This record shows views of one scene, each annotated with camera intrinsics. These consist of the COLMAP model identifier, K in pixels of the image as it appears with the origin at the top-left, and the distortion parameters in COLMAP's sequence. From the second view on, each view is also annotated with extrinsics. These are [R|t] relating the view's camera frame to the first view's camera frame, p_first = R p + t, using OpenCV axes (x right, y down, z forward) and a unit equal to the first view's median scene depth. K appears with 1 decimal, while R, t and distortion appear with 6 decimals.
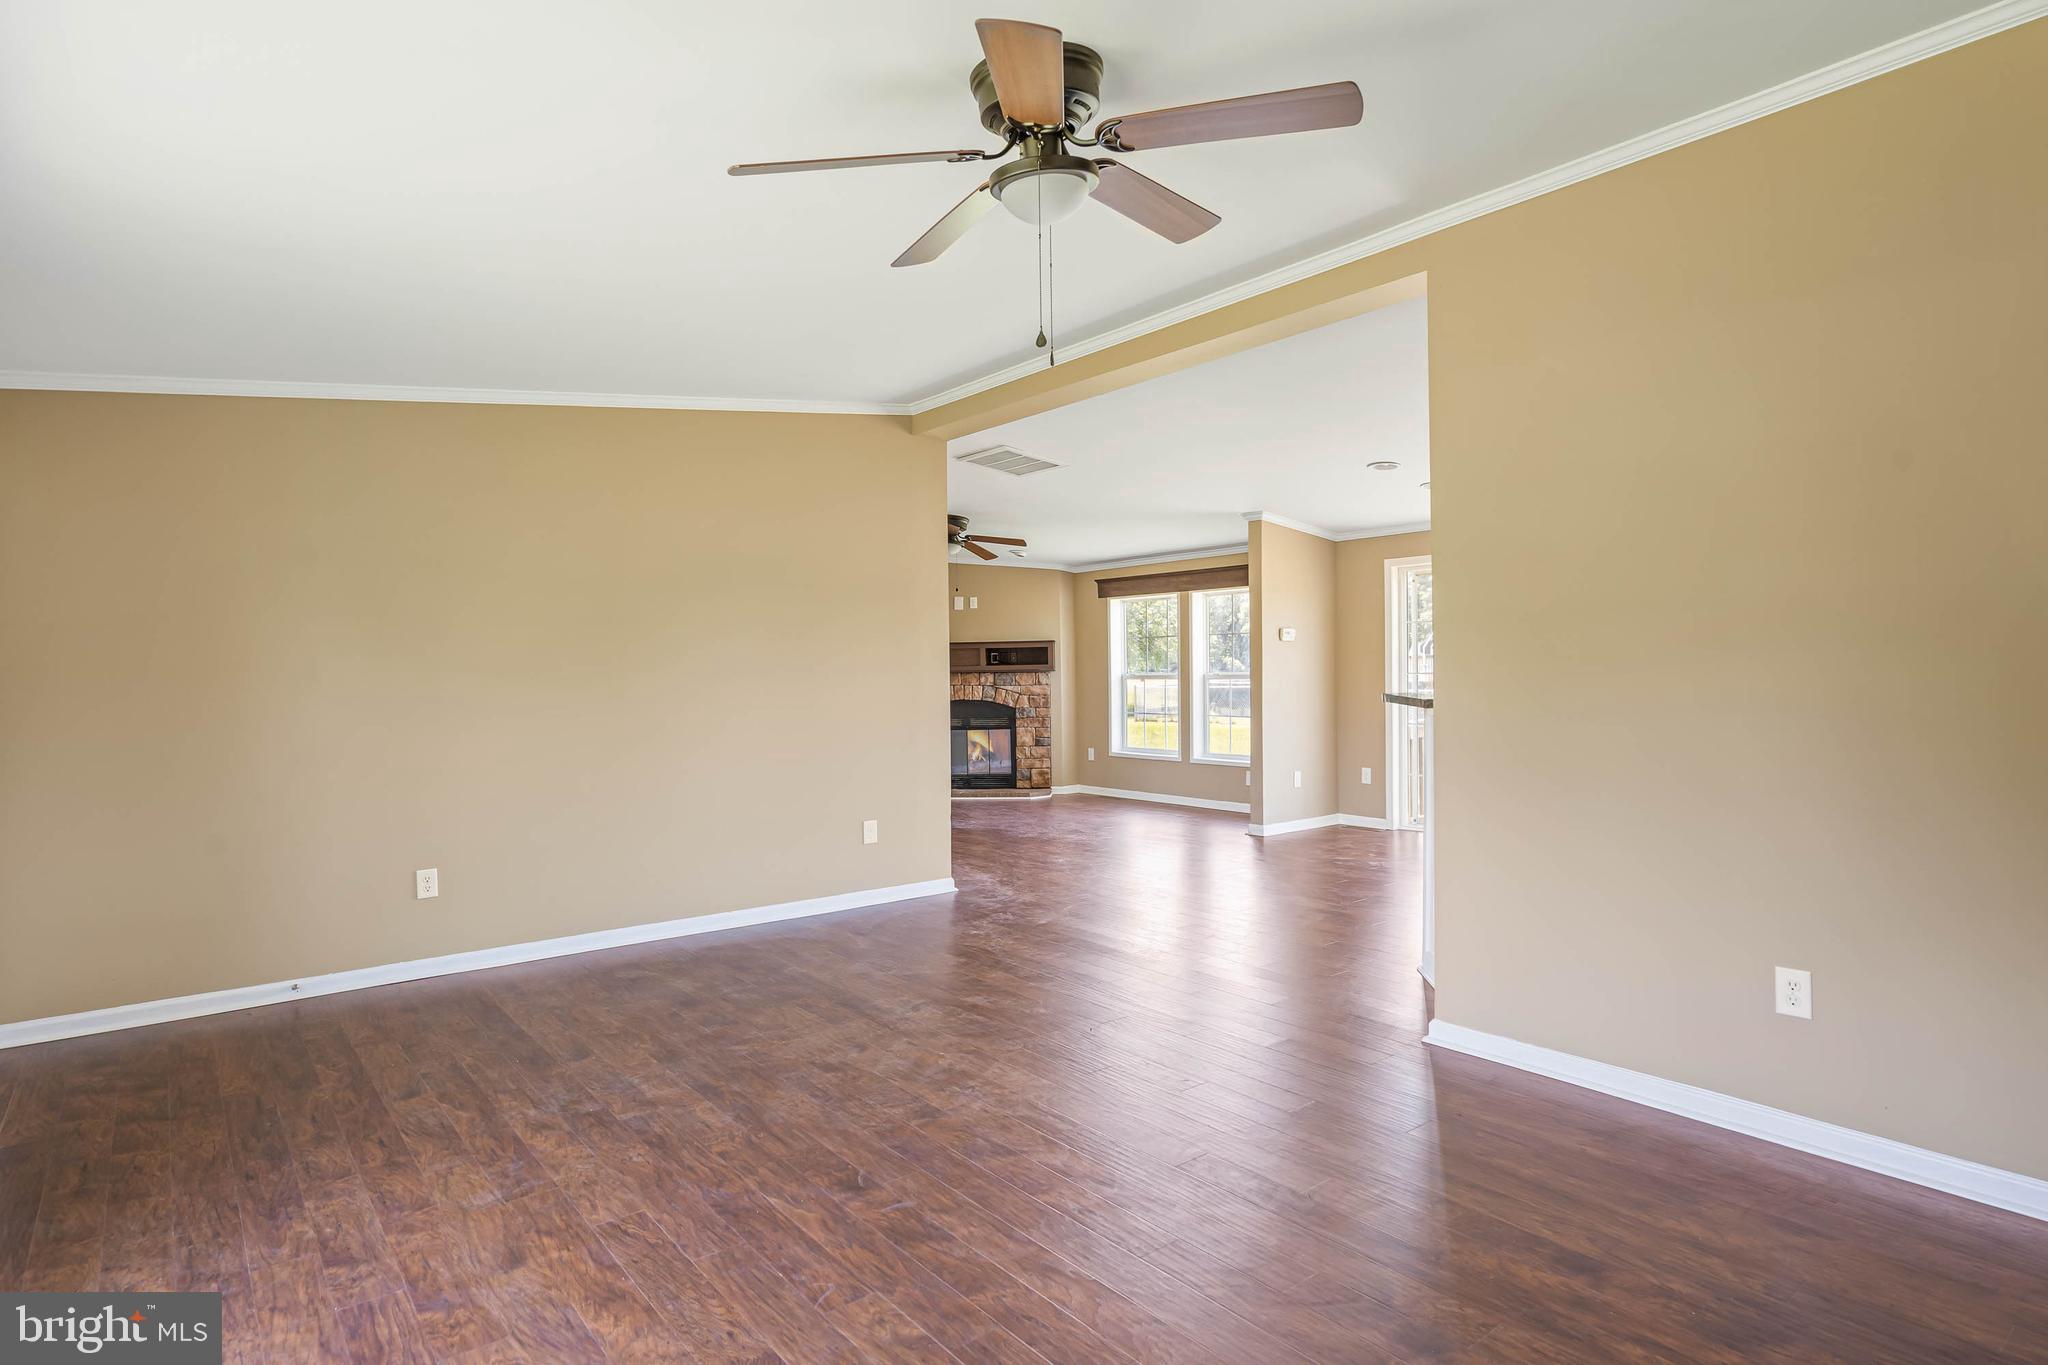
lens RADIAL K [[1109.4, 0, 1029.1], [0, 1109.4, 690.9], [0, 0, 1]] dist [0.003431, -0.001631]
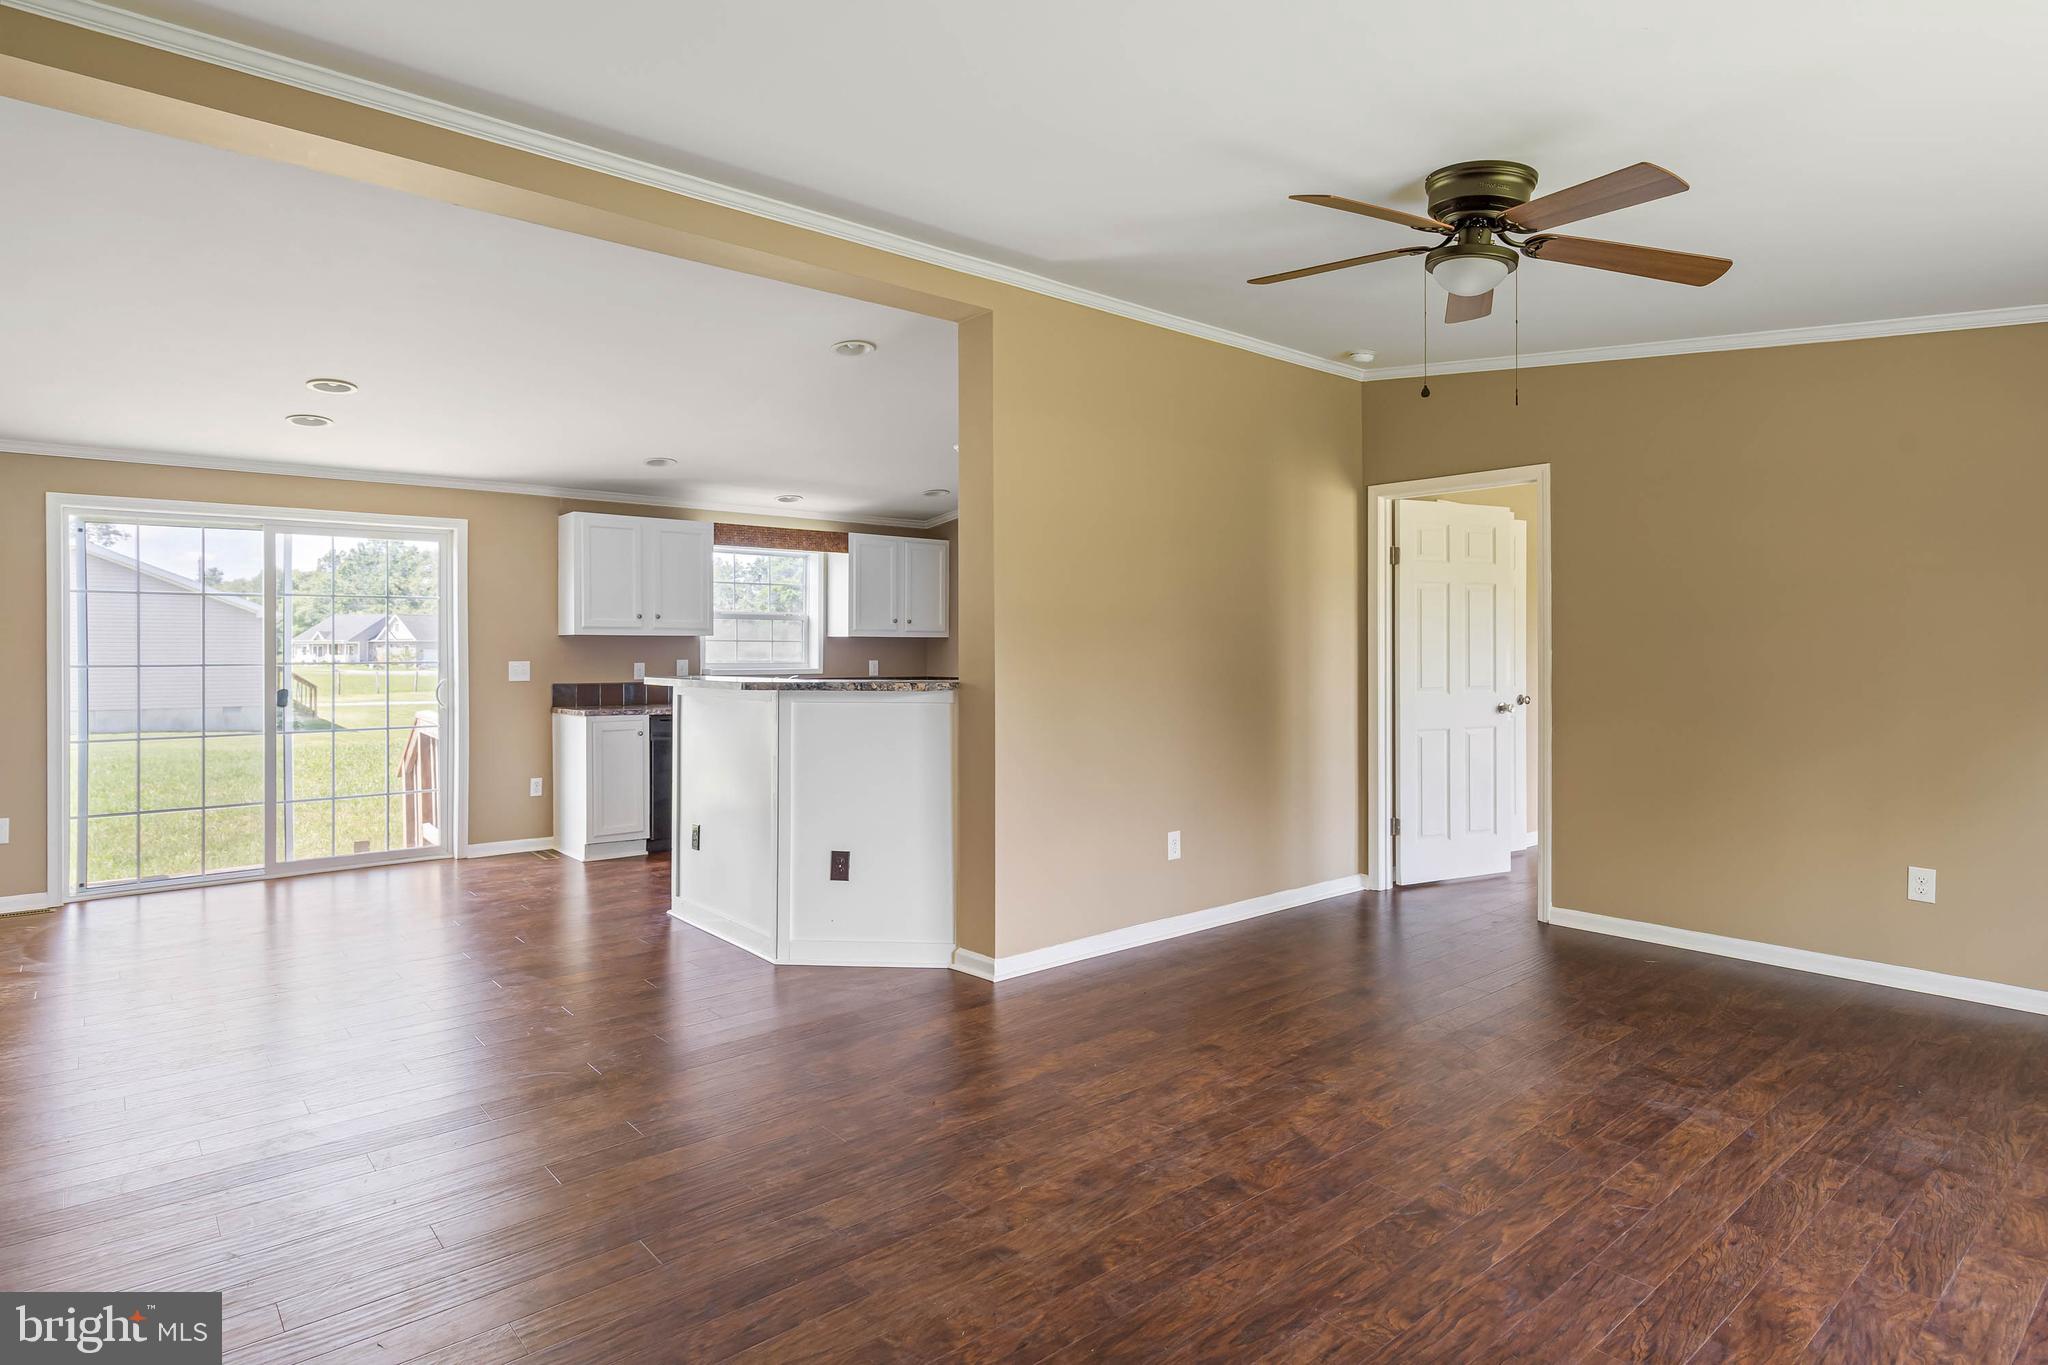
lens RADIAL K [[1109.4, 0, 1026.3], [0, 1109.4, 661.4], [0, 0, 1]] dist [0.003431, -0.001631]
pose [[-0.043093, 0.003533, 0.999065, -1.005980], [0.023697, 0.999716, -0.002513, -0.011458], [-0.998790, 0.023567, -0.043164, 1.297065]]
